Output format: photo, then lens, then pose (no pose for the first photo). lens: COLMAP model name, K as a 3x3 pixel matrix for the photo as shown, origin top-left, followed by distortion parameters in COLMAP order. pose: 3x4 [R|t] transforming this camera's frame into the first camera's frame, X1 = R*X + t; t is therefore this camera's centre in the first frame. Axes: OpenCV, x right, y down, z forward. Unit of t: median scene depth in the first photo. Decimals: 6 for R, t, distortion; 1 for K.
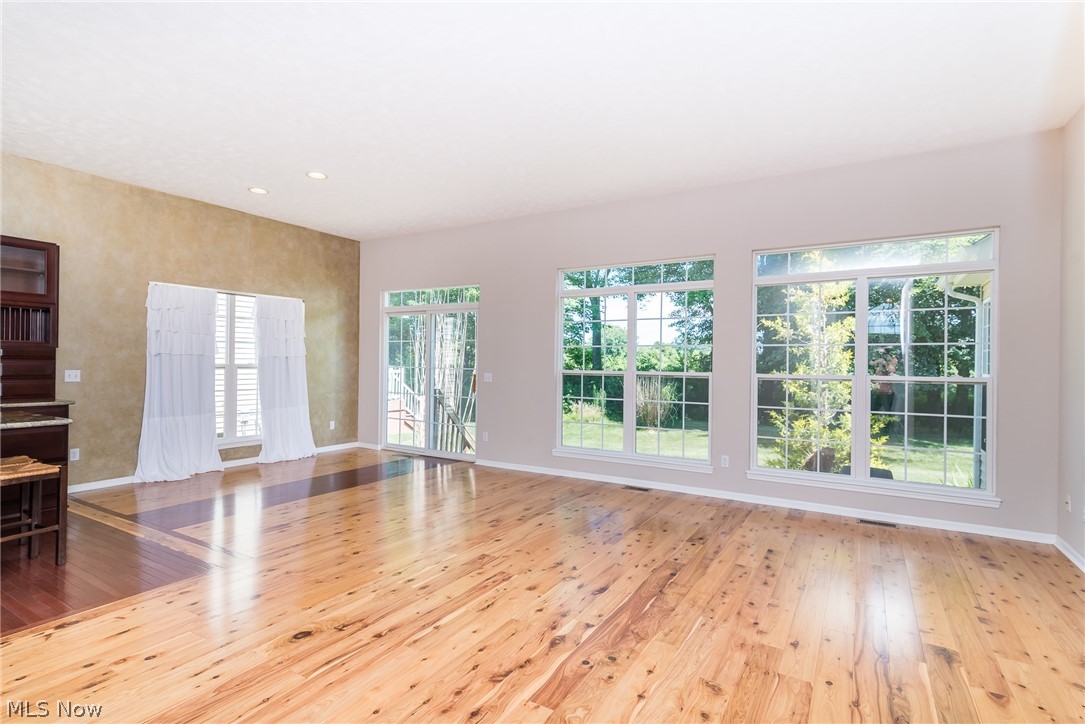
lens RADIAL K [[535.5, 0, 533.2], [0, 535.5, 364.6], [0, 0, 1]] dist [0.016787, -0.000374]
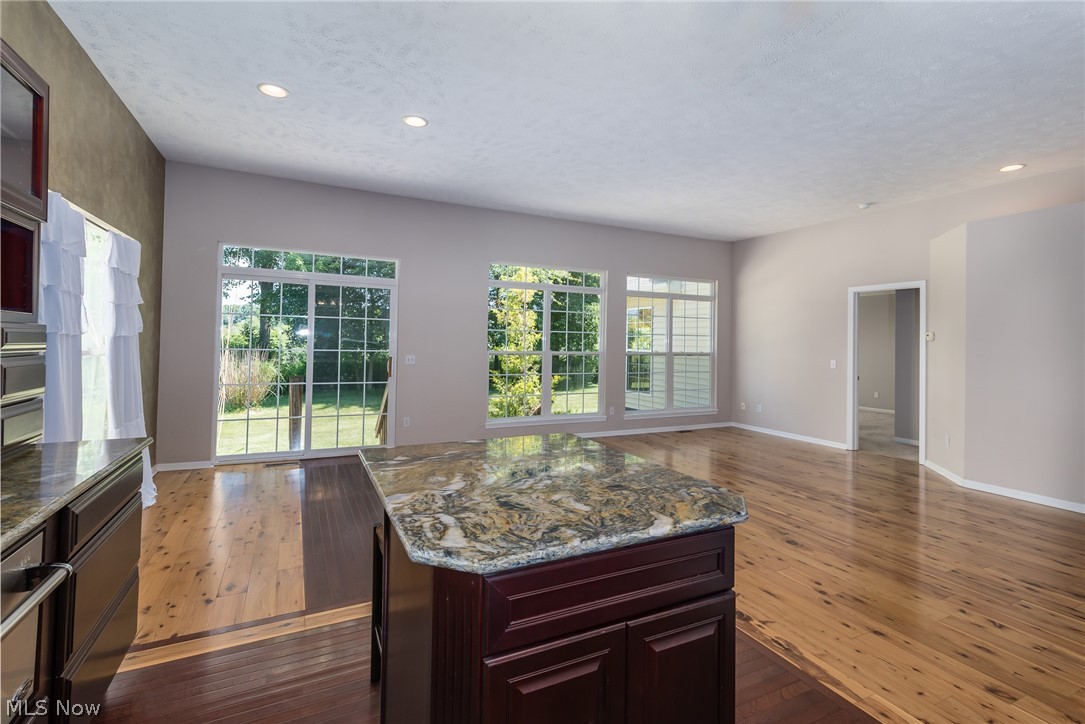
lens RADIAL K [[509.2, 0, 548.4], [0, 509.2, 351.0], [0, 0, 1]] dist [0.003574, 0.000918]
pose [[0.530909, -0.016765, 0.847263, -1.250865], [-0.000413, 0.999799, 0.020042, -0.018635], [-0.847429, -0.010991, 0.530796, 0.552900]]
